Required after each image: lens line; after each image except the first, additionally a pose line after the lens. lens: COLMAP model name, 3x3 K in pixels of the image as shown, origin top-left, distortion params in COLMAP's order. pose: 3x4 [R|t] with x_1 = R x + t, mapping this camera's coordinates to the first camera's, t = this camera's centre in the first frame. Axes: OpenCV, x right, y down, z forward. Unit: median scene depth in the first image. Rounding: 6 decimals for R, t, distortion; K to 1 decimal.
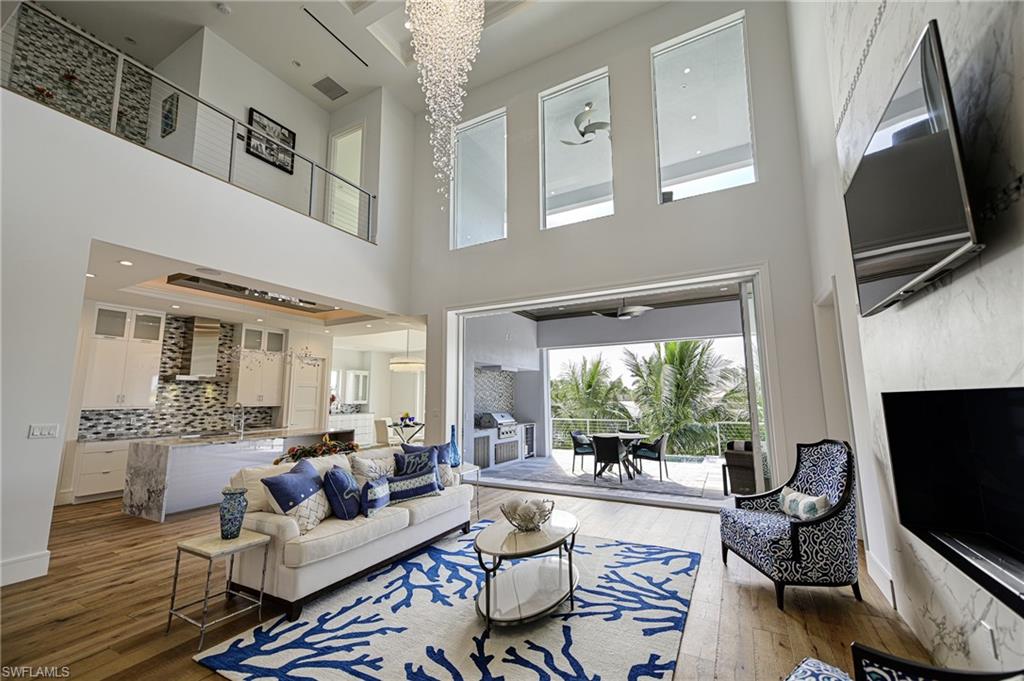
lens RADIAL K [[412.7, 0, 499.1], [0, 412.7, 340.6], [0, 0, 1]] dist [0.014920, -0.000684]
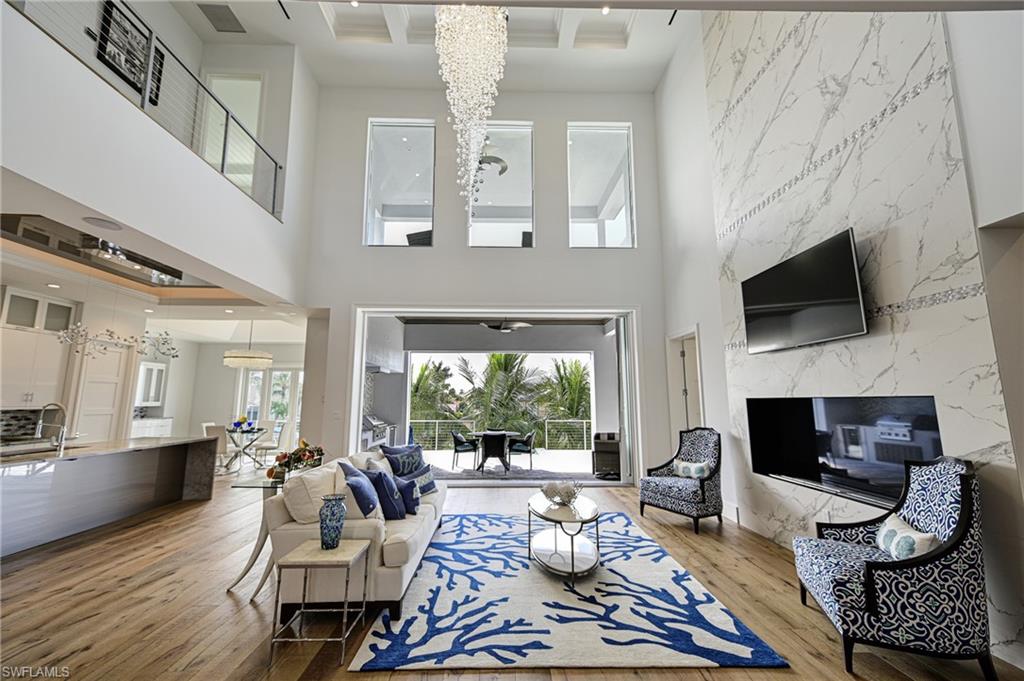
lens RADIAL K [[412.7, 0, 503.8], [0, 412.7, 339.5], [0, 0, 1]] dist [0.014920, -0.000684]
pose [[0.862140, 0.081759, 0.500031, -0.696312], [-0.077159, 0.996570, -0.029912, 0.008918], [-0.500761, -0.012794, 0.865491, 0.011526]]
